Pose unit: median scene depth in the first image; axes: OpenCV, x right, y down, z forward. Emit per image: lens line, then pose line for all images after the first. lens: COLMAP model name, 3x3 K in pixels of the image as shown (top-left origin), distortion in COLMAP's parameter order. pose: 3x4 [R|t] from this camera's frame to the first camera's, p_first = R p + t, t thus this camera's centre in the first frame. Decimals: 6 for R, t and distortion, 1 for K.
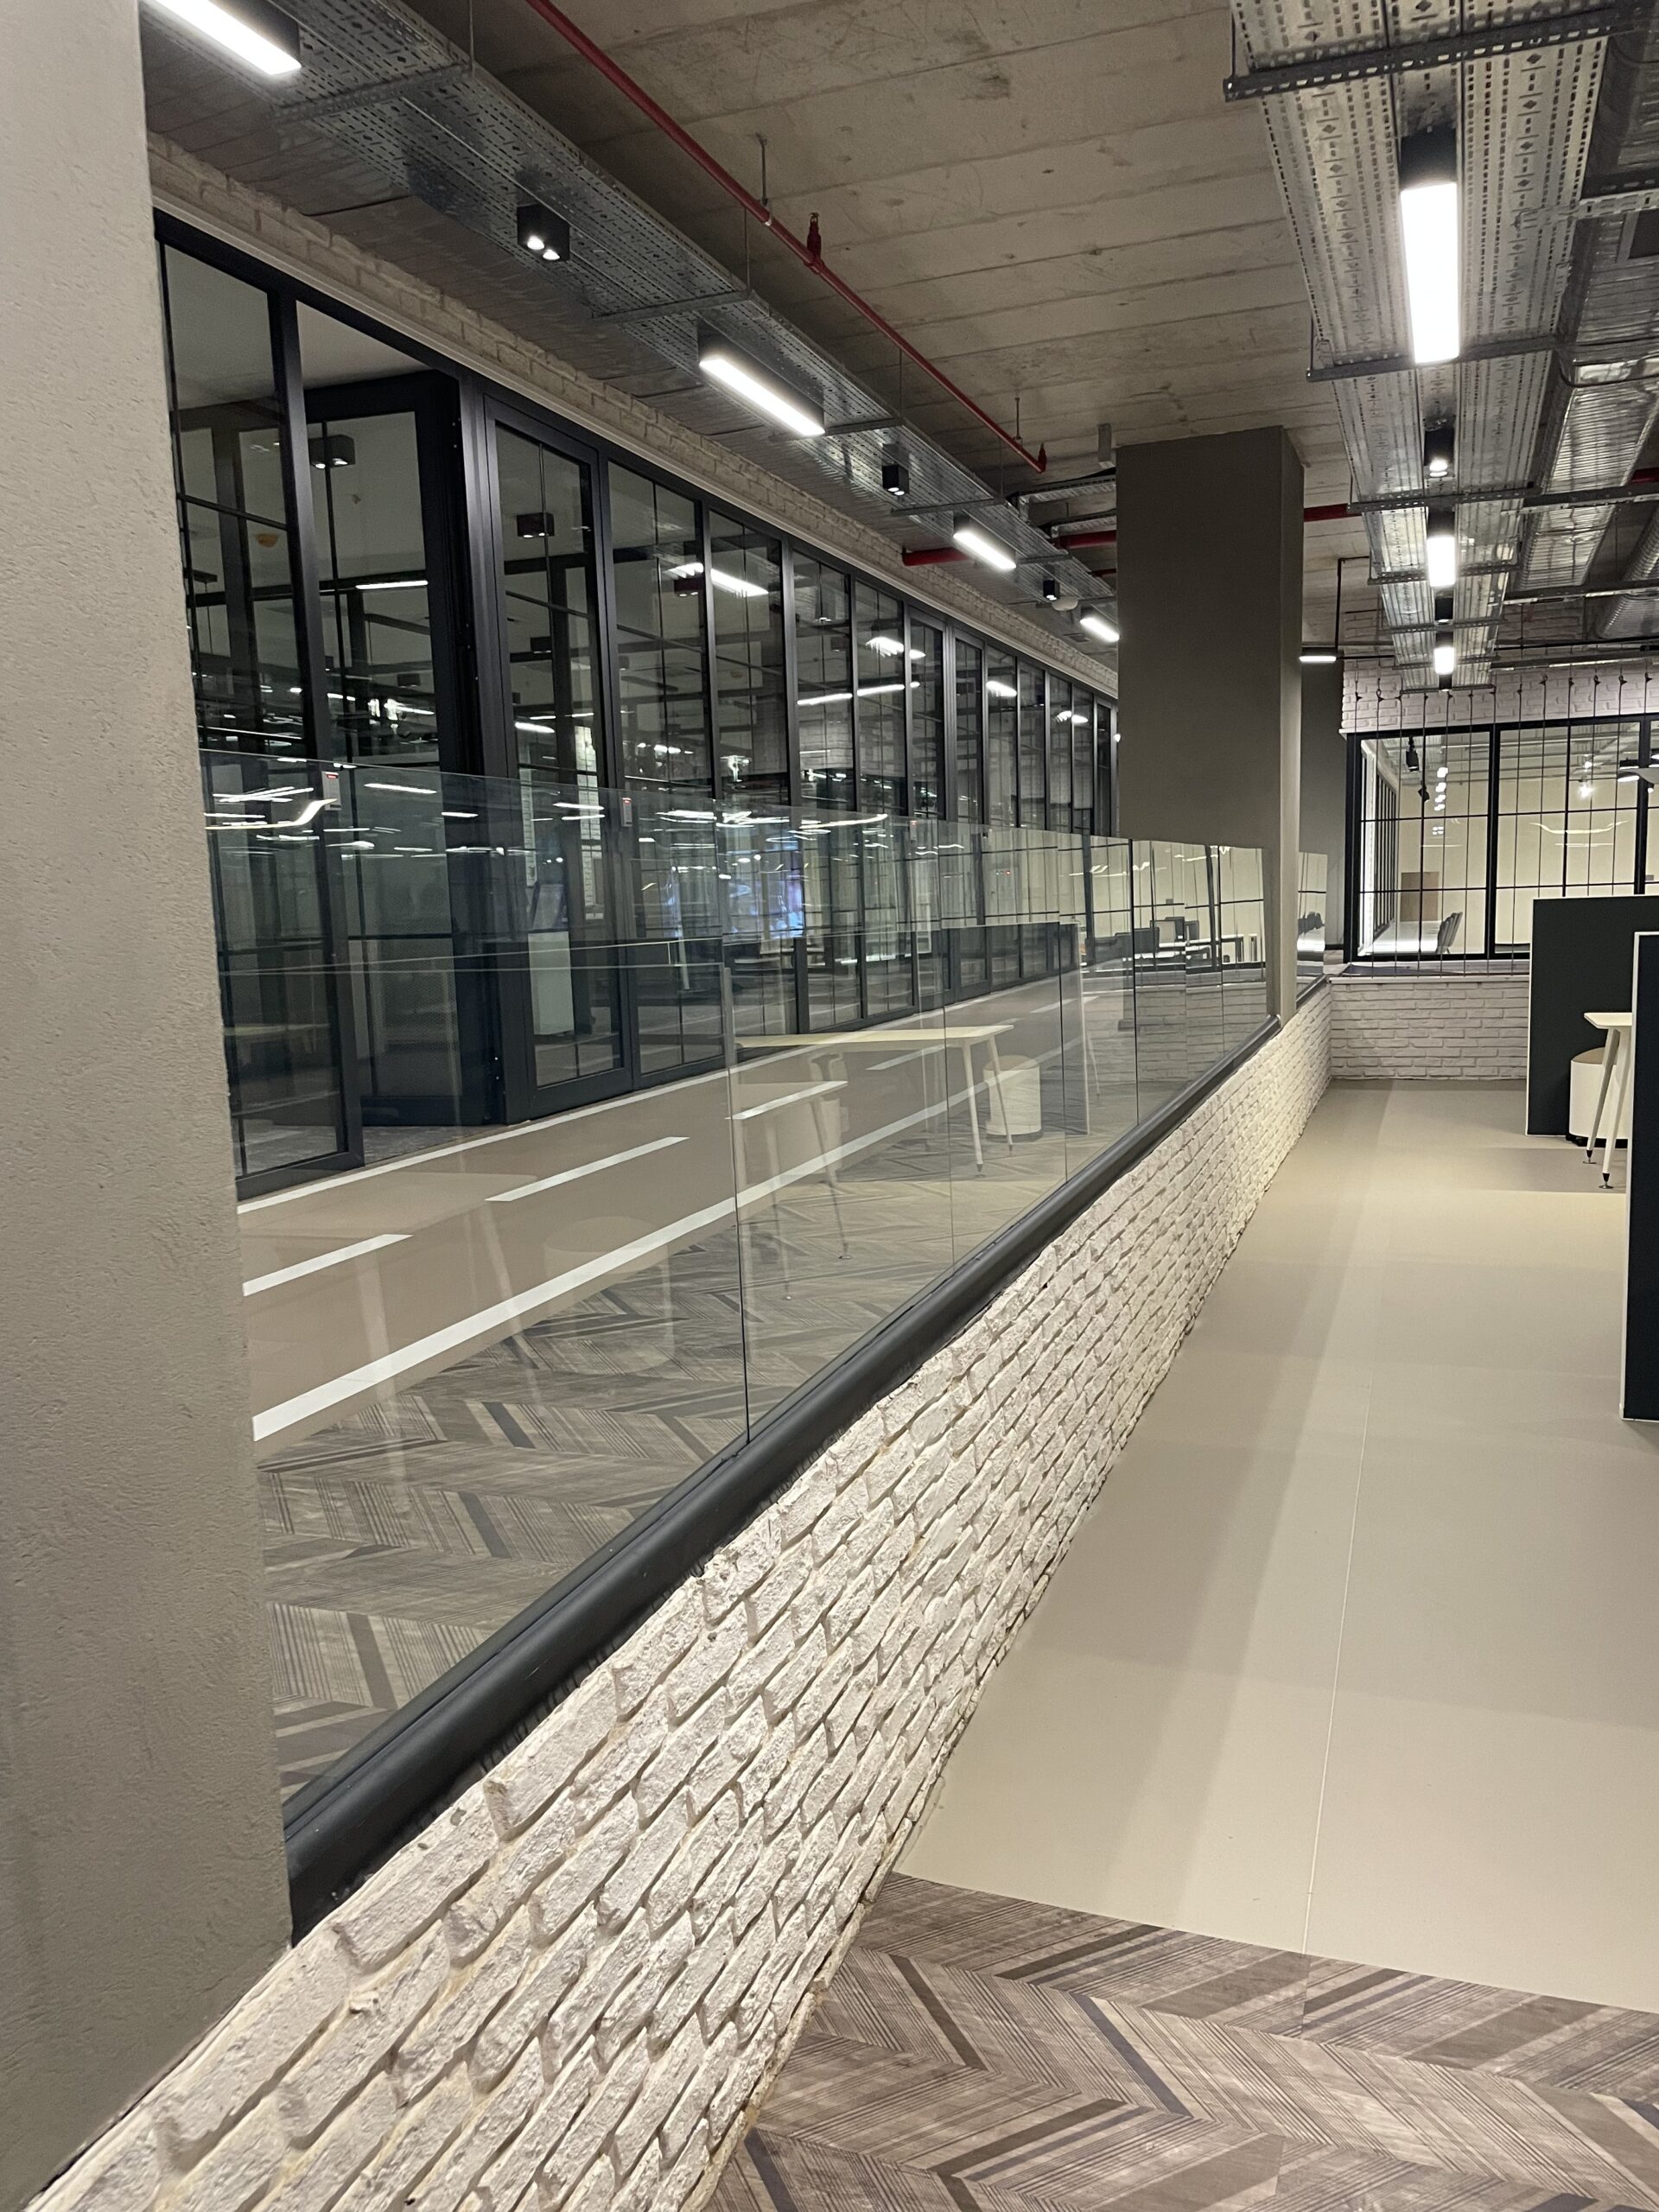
lens RADIAL K [[1681.0, 0, 847.0], [0, 1681.0, 1125.9], [0, 0, 1]] dist [0.065148, -0.084408]
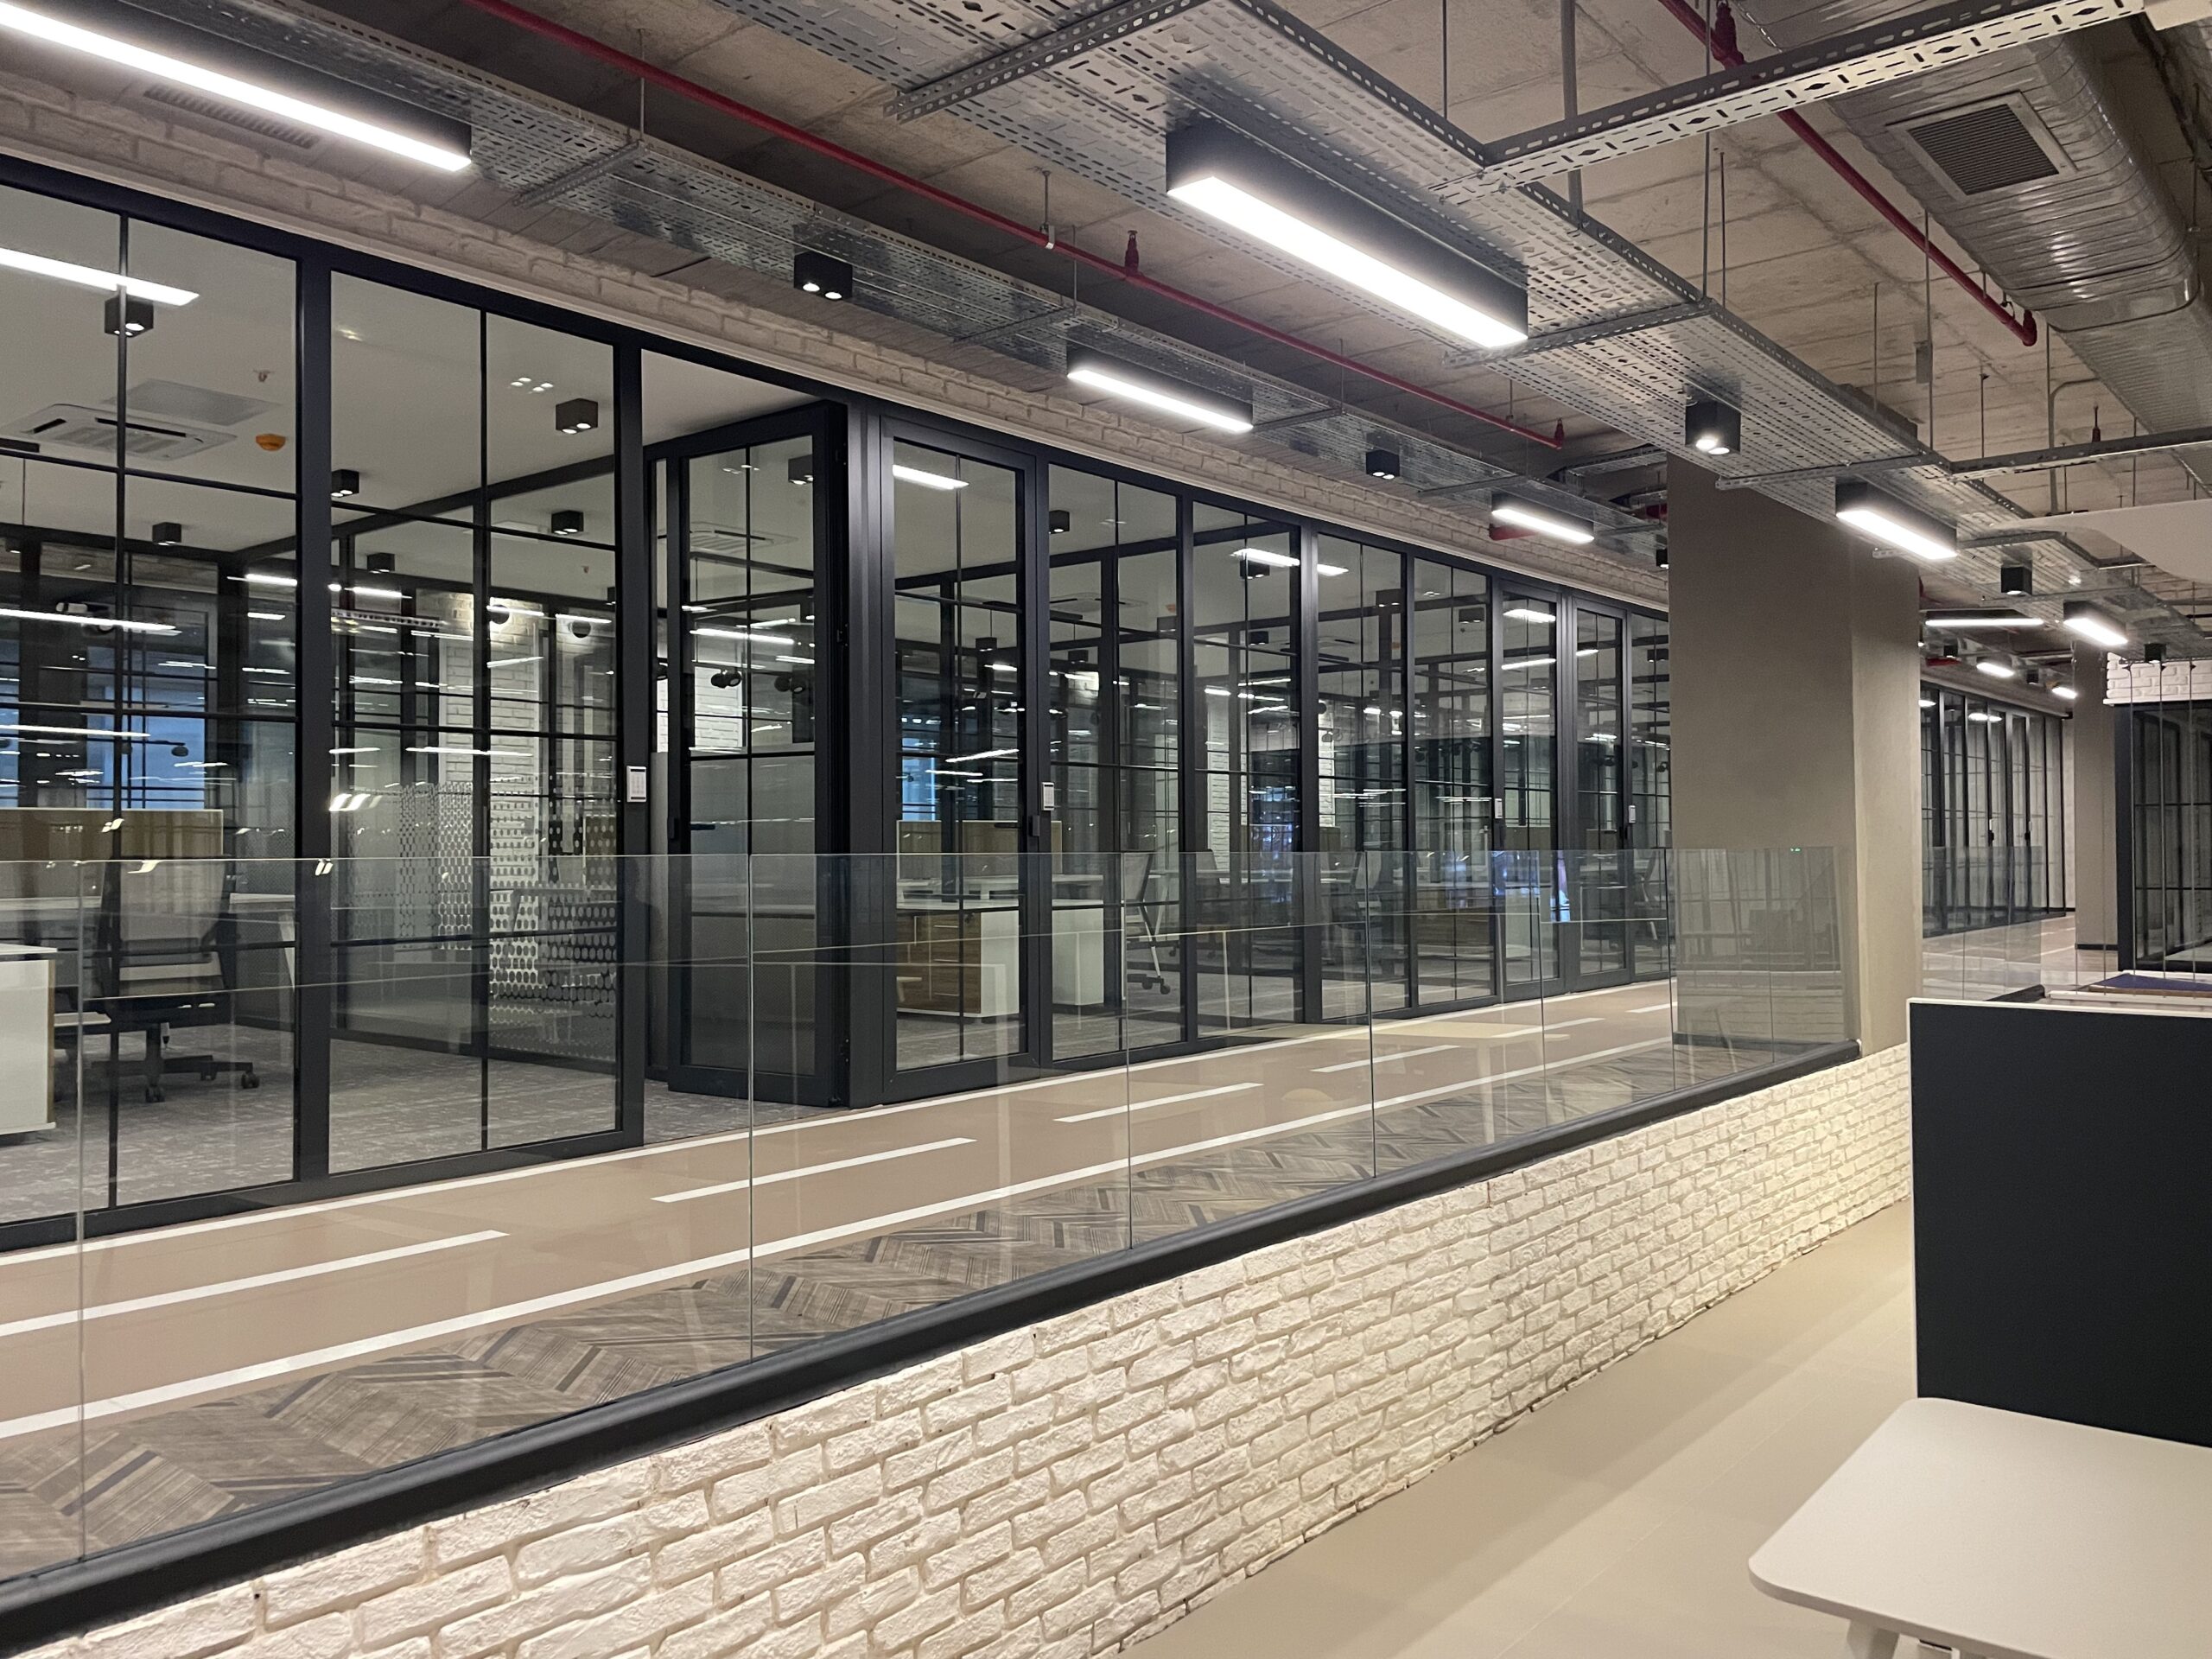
lens RADIAL K [[1681.0, 0, 1114.7], [0, 1681.0, 826.3], [0, 0, 1]] dist [0.065148, -0.084408]
pose [[0.942834, 0.026781, -0.332186, 0.348980], [-0.074950, 0.988271, -0.133053, -0.057293], [0.324727, 0.150344, 0.933782, 0.121347]]
